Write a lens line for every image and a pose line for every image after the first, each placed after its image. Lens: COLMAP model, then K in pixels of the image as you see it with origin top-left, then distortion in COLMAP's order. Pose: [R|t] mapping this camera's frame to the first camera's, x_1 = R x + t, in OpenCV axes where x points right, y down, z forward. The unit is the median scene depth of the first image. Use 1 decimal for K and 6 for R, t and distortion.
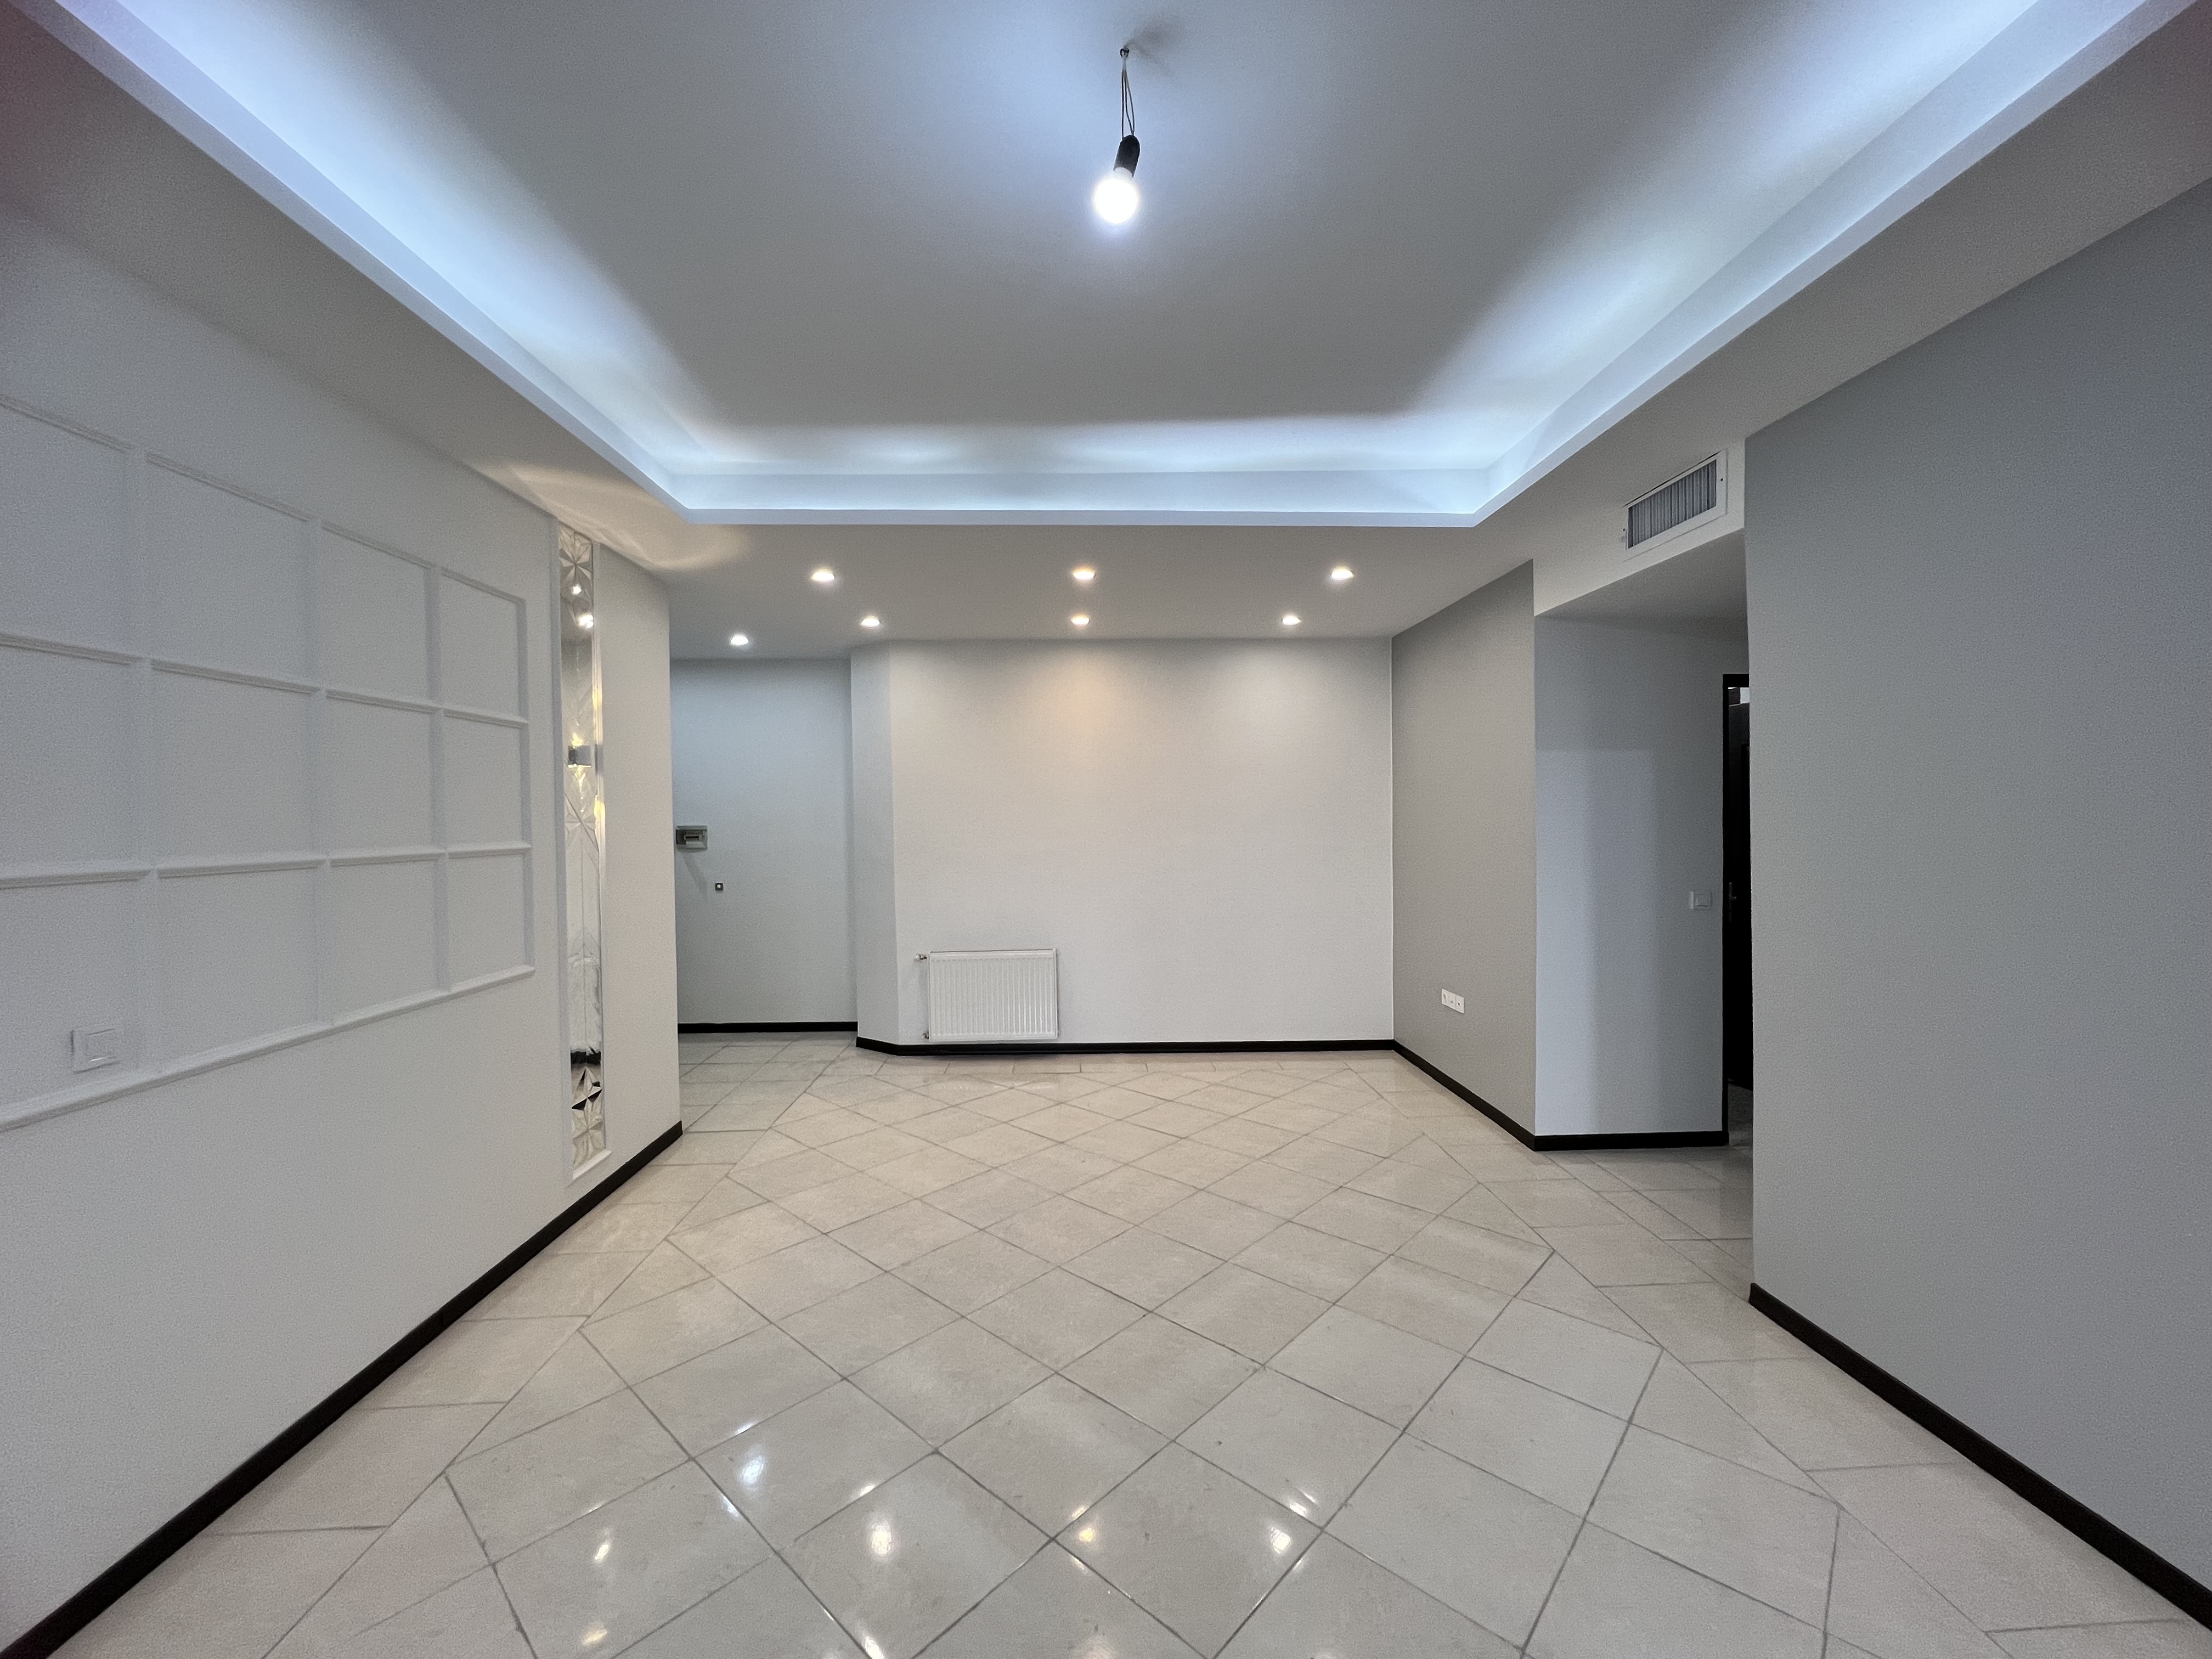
lens RADIAL K [[887.6, 0, 1107.0], [0, 887.6, 826.6], [0, 0, 1]] dist [0.000798, 0.000357]
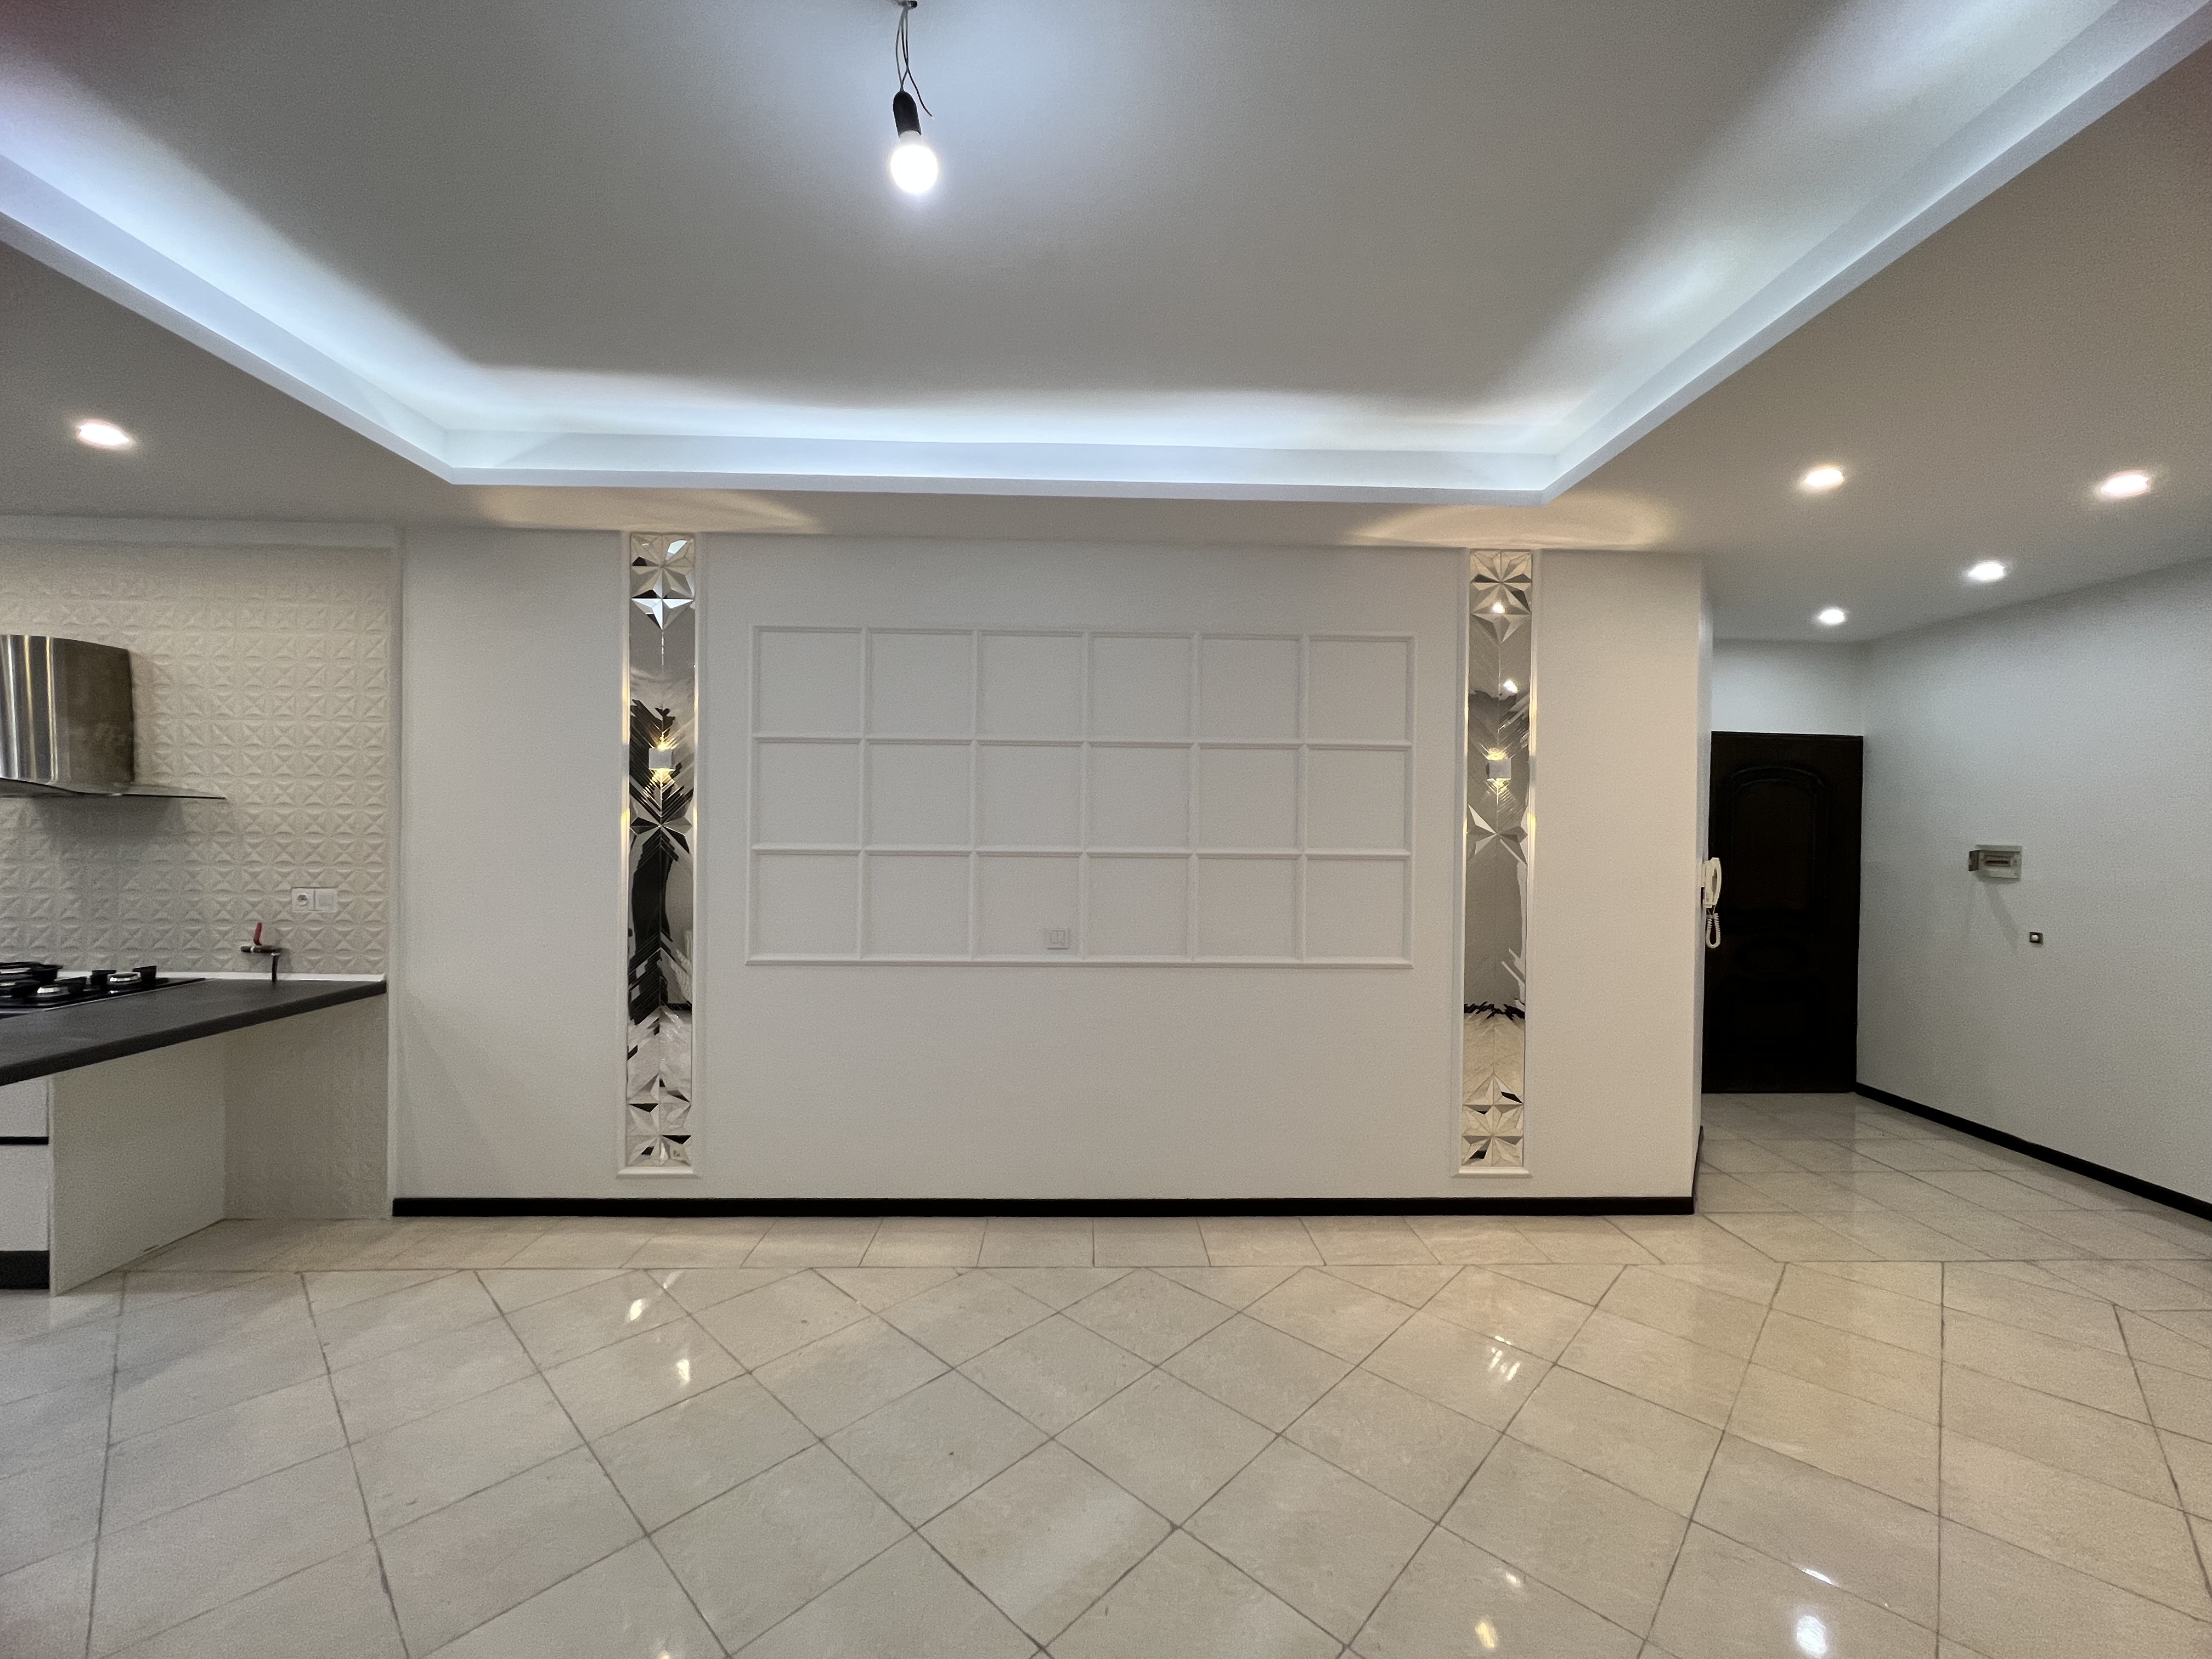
lens RADIAL K [[887.6, 0, 1112.7], [0, 887.6, 830.6], [0, 0, 1]] dist [0.000798, 0.000357]
pose [[-0.004809, 0.018262, -0.999822, 0.448981], [-0.022855, 0.999570, 0.018367, -0.018622], [0.999727, 0.022939, -0.004389, 0.583736]]
